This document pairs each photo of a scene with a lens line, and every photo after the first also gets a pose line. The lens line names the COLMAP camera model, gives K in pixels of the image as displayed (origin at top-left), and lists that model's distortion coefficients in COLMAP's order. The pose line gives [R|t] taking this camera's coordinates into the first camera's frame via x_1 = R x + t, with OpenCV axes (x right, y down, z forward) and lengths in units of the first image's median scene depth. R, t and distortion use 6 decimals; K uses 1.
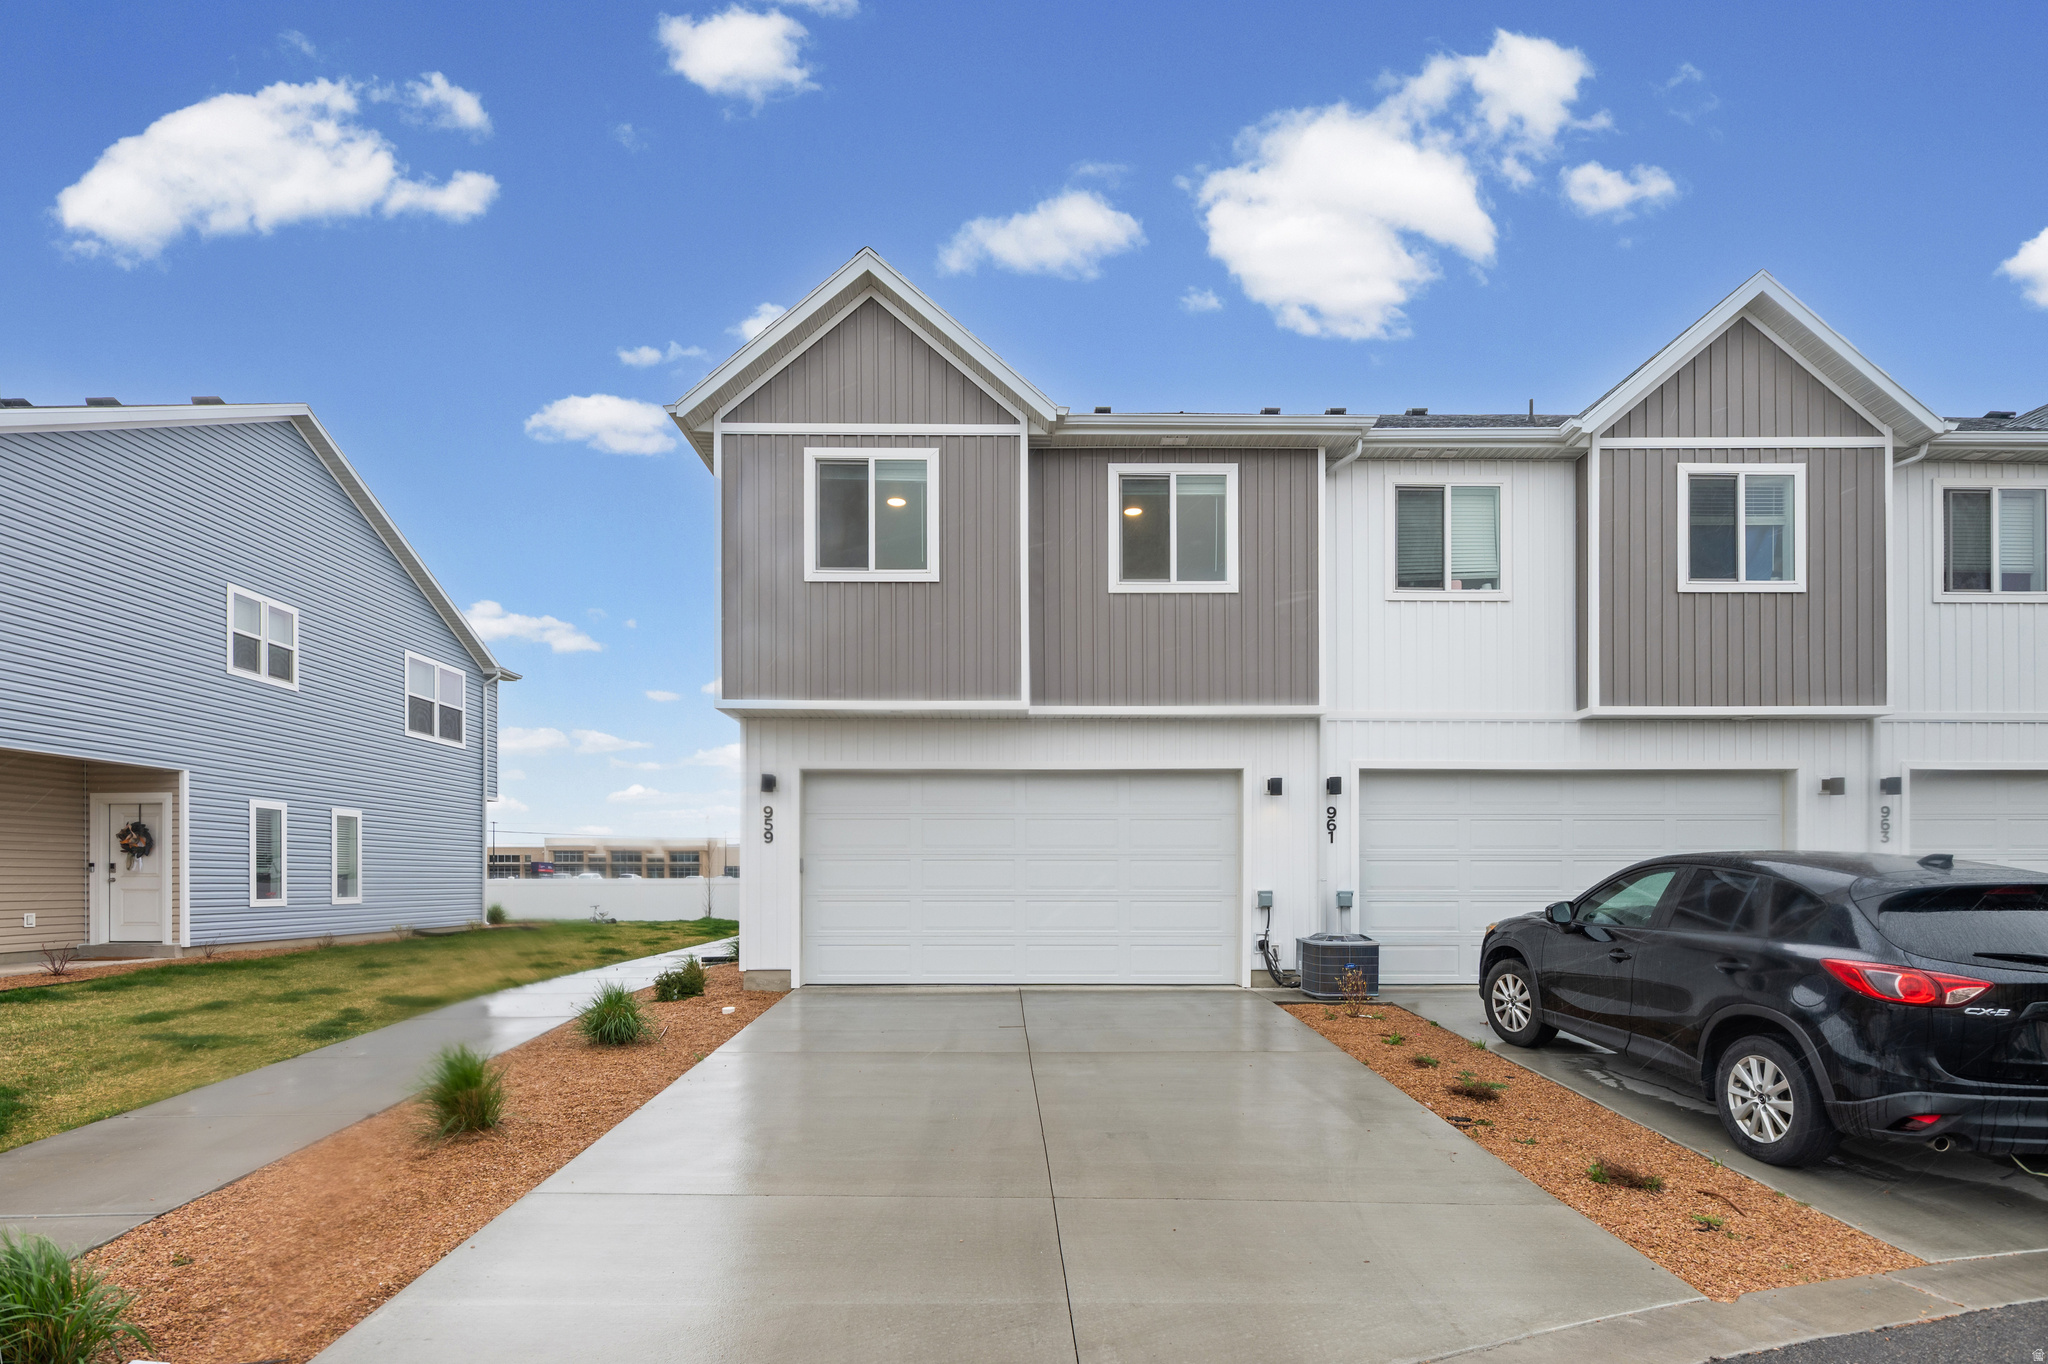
lens RADIAL K [[970.6, 0, 1000.3], [0, 970.6, 881.8], [0, 0, 1]] dist [0.001870, -0.000595]
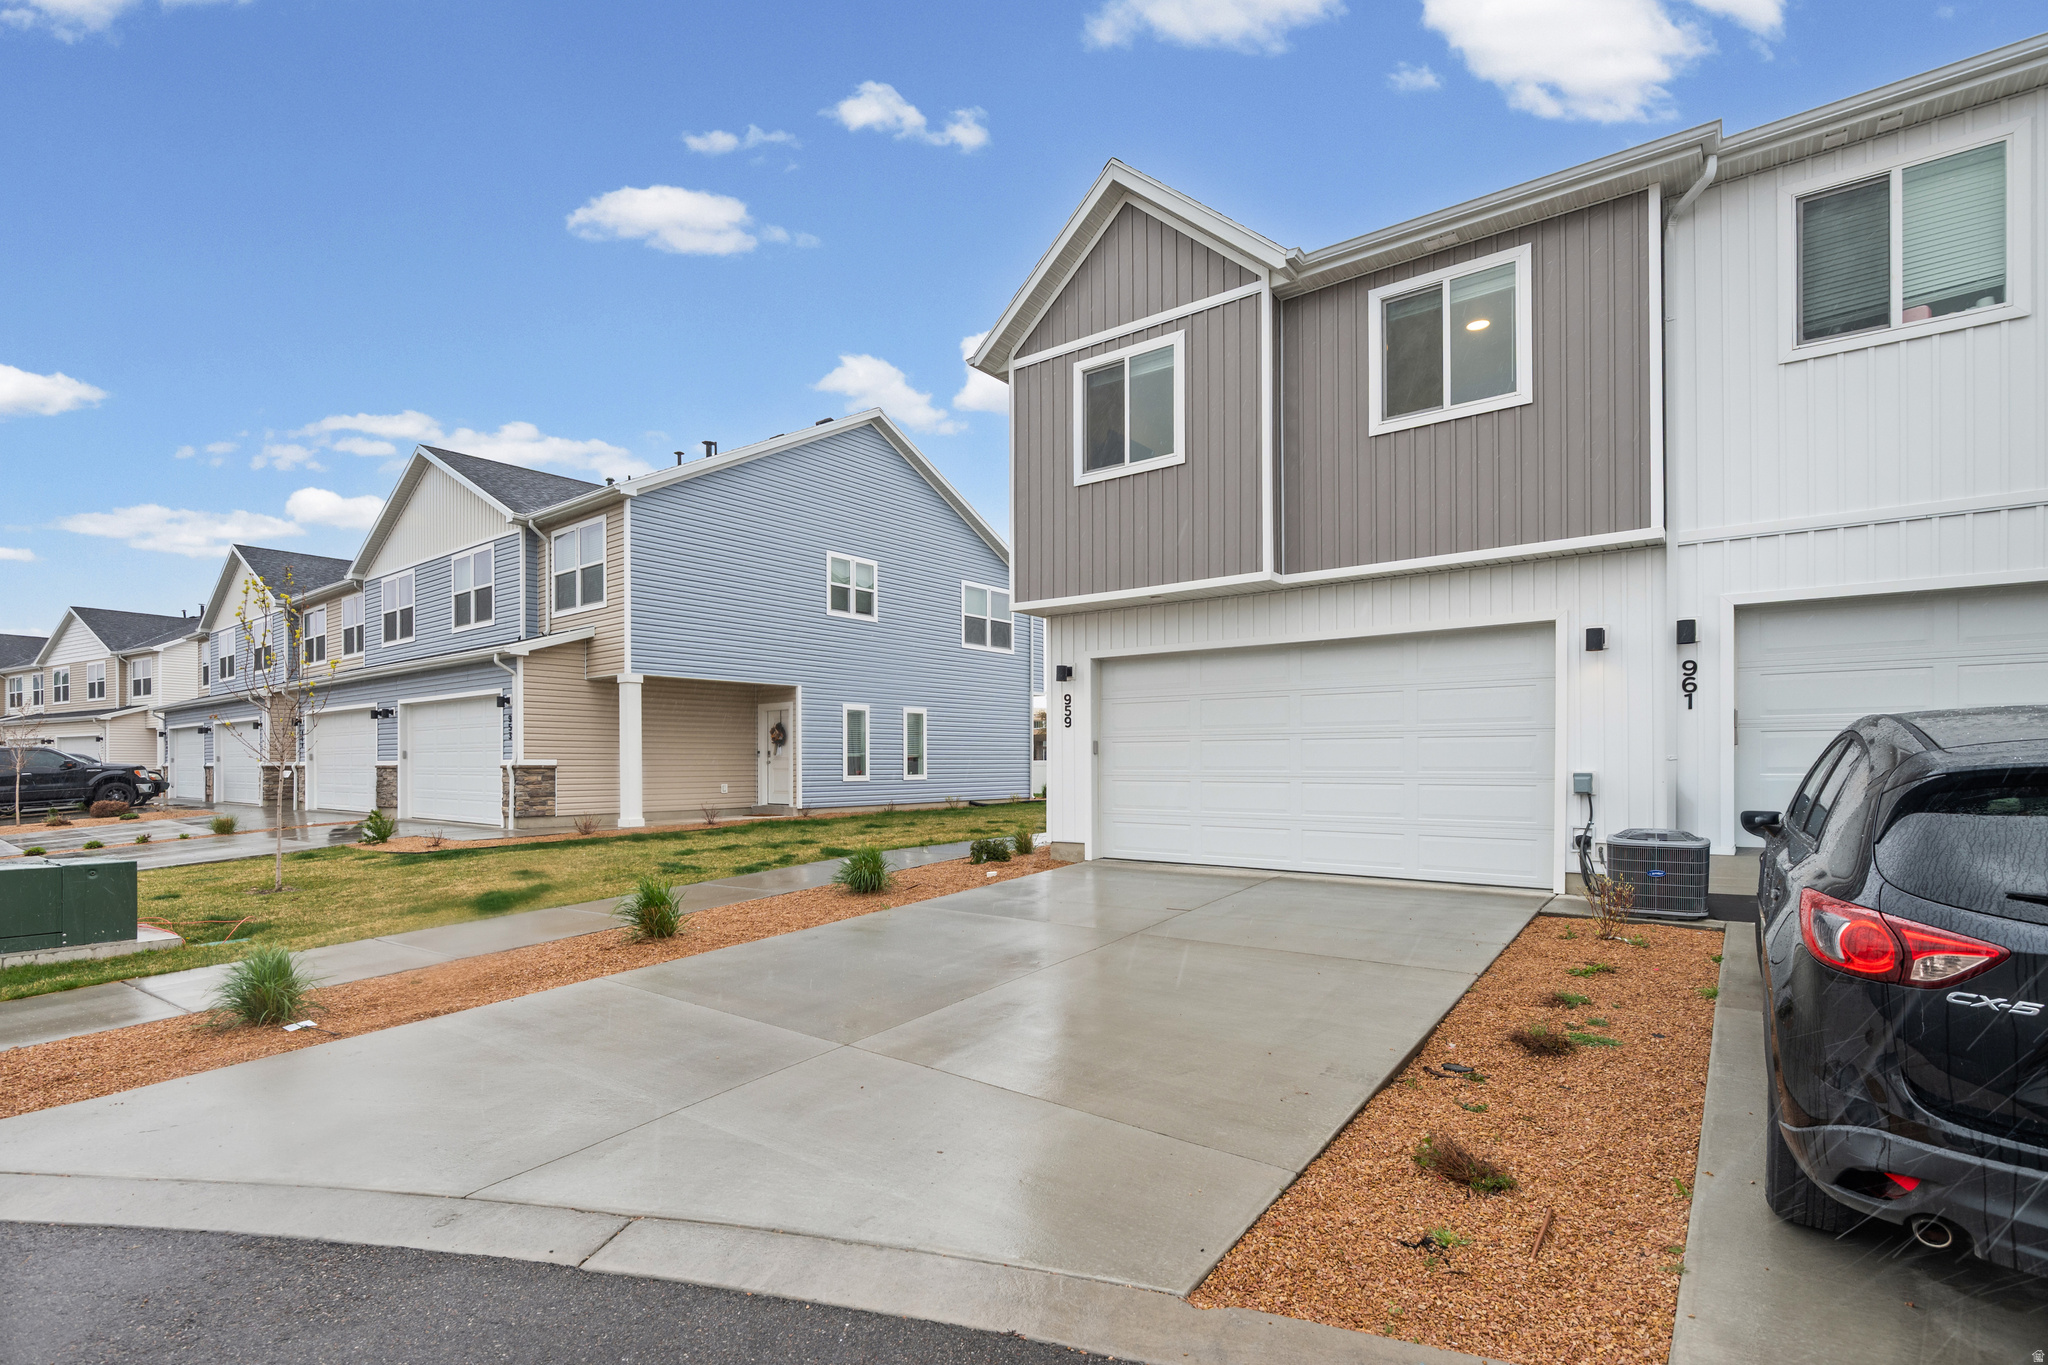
lens RADIAL K [[955.5, 0, 1025.0], [0, 955.5, 768.1], [0, 0, 1]] dist [-0.003754, -0.001222]
pose [[0.791558, 0.001541, -0.611093, 0.393512], [0.002397, 0.999981, 0.005626, 0.000094], [0.611090, -0.005918, 0.791539, 0.112930]]
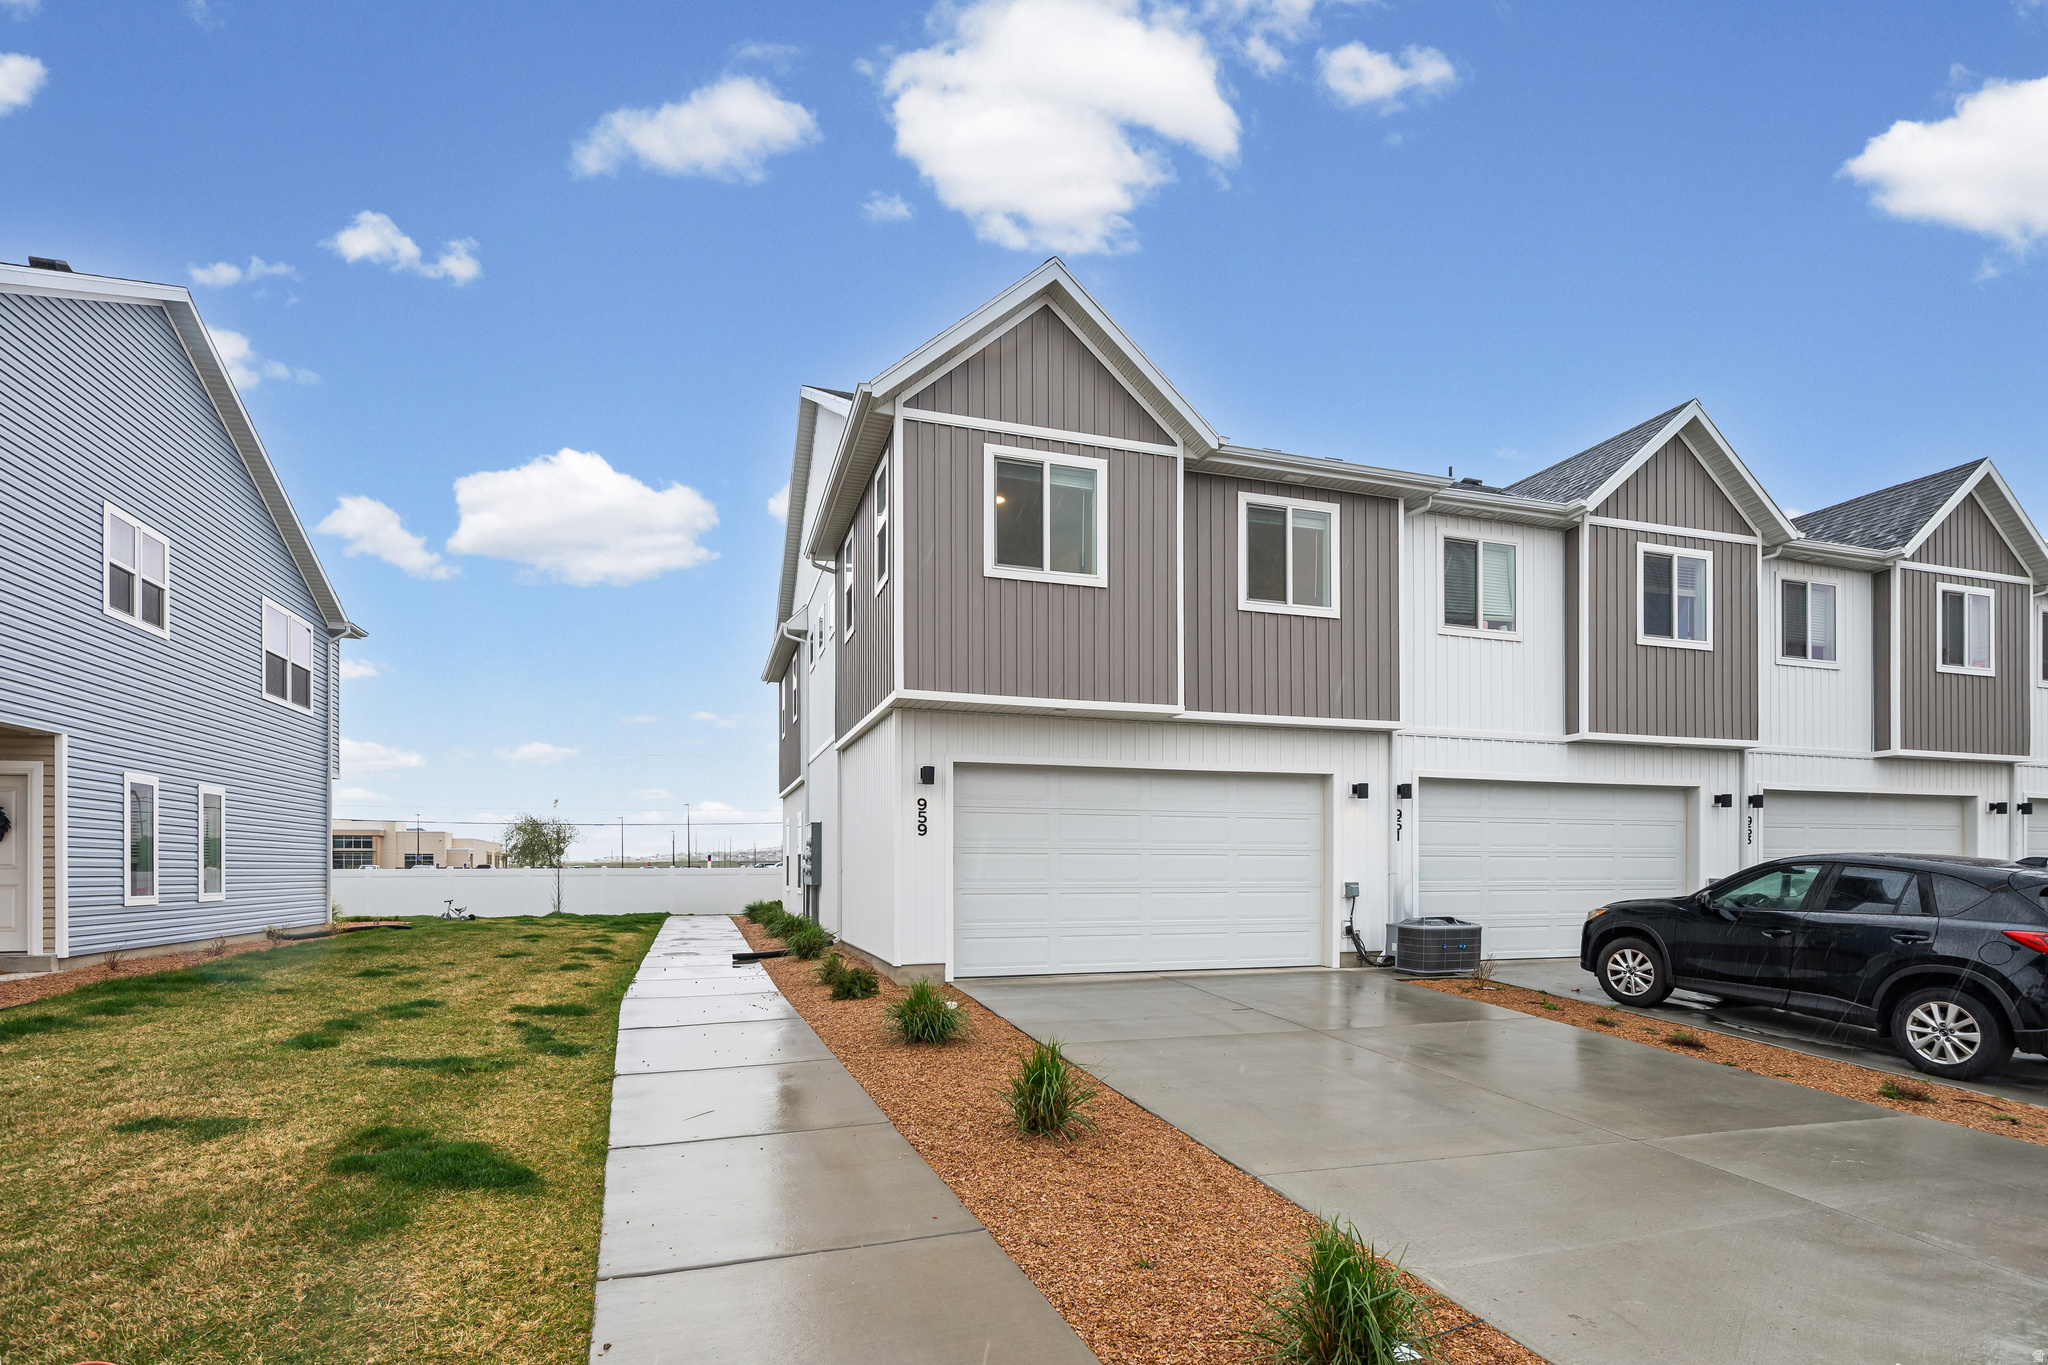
lens RADIAL K [[978.3, 0, 990.1], [0, 978.3, 870.2], [0, 0, 1]] dist [-0.000460, 0.000111]
pose [[0.957430, 0.000118, 0.288666, -0.469077], [0.000249, 0.999999, -0.001233, -0.003755], [-0.288666, 0.001252, 0.957429, 0.028276]]
